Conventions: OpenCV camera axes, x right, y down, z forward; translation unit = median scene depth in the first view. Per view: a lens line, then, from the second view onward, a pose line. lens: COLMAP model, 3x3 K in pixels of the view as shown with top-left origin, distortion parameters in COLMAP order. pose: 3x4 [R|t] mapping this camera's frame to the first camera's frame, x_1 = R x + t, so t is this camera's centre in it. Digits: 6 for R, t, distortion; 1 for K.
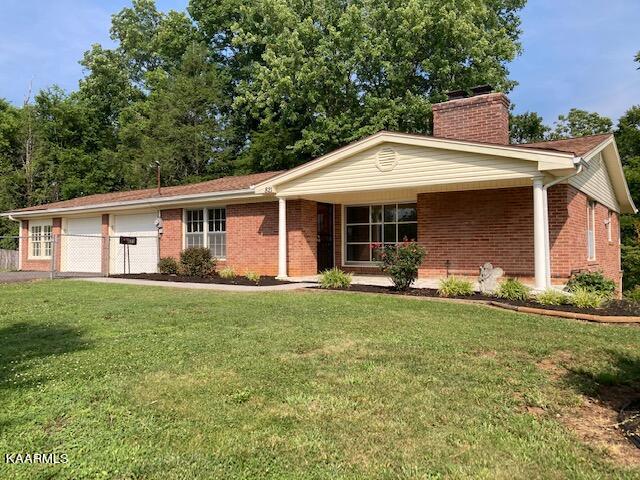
lens RADIAL K [[526.9, 0, 321.0], [0, 526.9, 243.2], [0, 0, 1]] dist [0.065083, -0.085373]
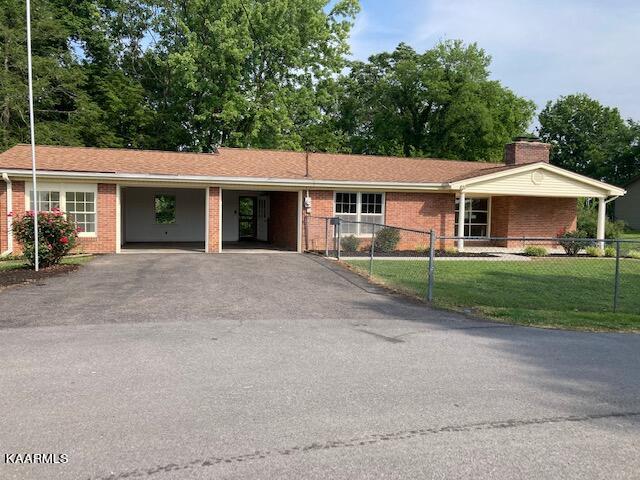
lens RADIAL K [[526.9, 0, 321.1], [0, 526.9, 245.8], [0, 0, 1]] dist [0.065083, -0.085373]
pose [[0.613800, -0.031823, 0.788820, -1.201905], [-0.031717, 0.997387, 0.064916, -0.022798], [-0.788824, -0.064865, 0.611186, 0.365889]]
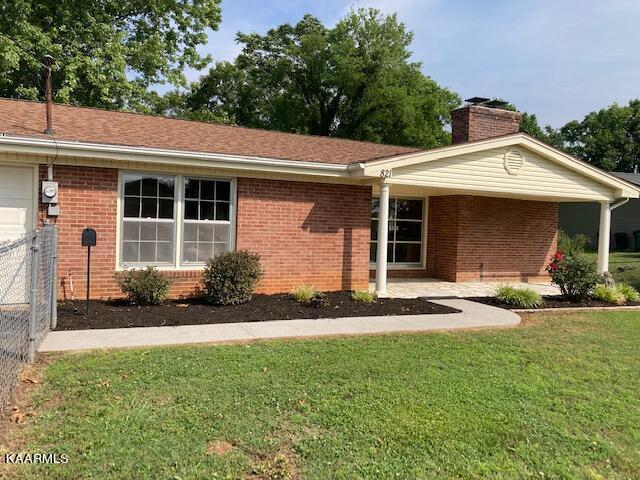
lens RADIAL K [[526.9, 0, 318.6], [0, 526.9, 241.3], [0, 0, 1]] dist [0.065083, -0.085373]
pose [[0.487096, -0.008169, 0.873310, -0.646505], [-0.047007, 0.998262, 0.035557, -0.025346], [-0.872083, -0.058371, 0.485865, 0.613001]]
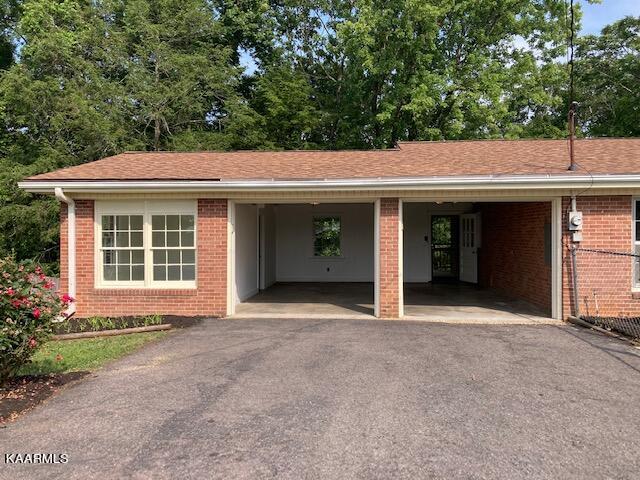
lens RADIAL K [[526.9, 0, 309.8], [0, 526.9, 238.5], [0, 0, 1]] dist [0.065083, -0.085373]
pose [[0.859025, 0.000266, 0.511934, -0.863379], [-0.011768, 0.999746, 0.019228, -0.030579], [-0.511799, -0.022542, 0.858810, 0.737629]]
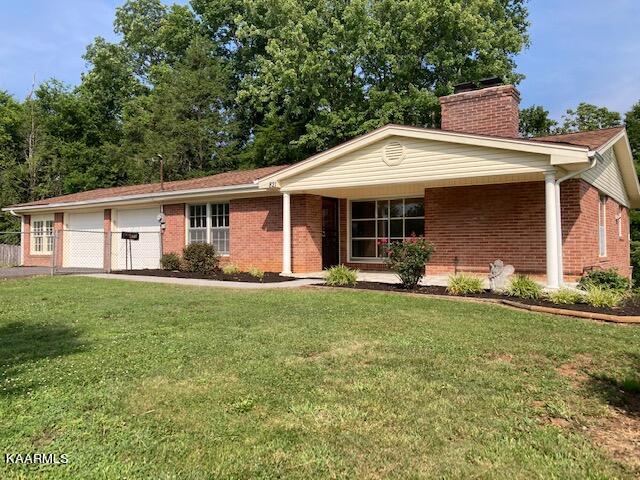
lens RADIAL K [[526.9, 0, 321.6], [0, 526.9, 241.2], [0, 0, 1]] dist [0.065083, -0.085373]
pose [[0.999980, 0.000436, -0.006273, -0.001679], [-0.000394, 0.999978, 0.006675, -0.002009], [0.006276, -0.006672, 0.999958, 0.016981]]
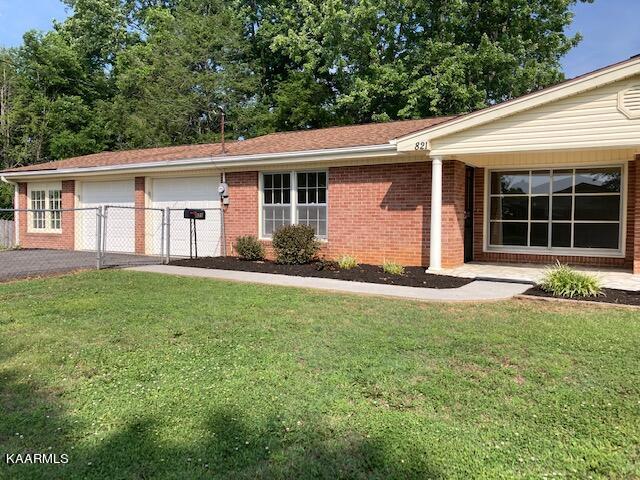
lens RADIAL K [[526.9, 0, 321.5], [0, 526.9, 239.9], [0, 0, 1]] dist [0.065083, -0.085373]
pose [[0.997772, 0.007108, 0.066329, -0.232736], [-0.010959, 0.998264, 0.057874, -0.013480], [-0.065803, -0.058472, 0.996118, 0.256156]]
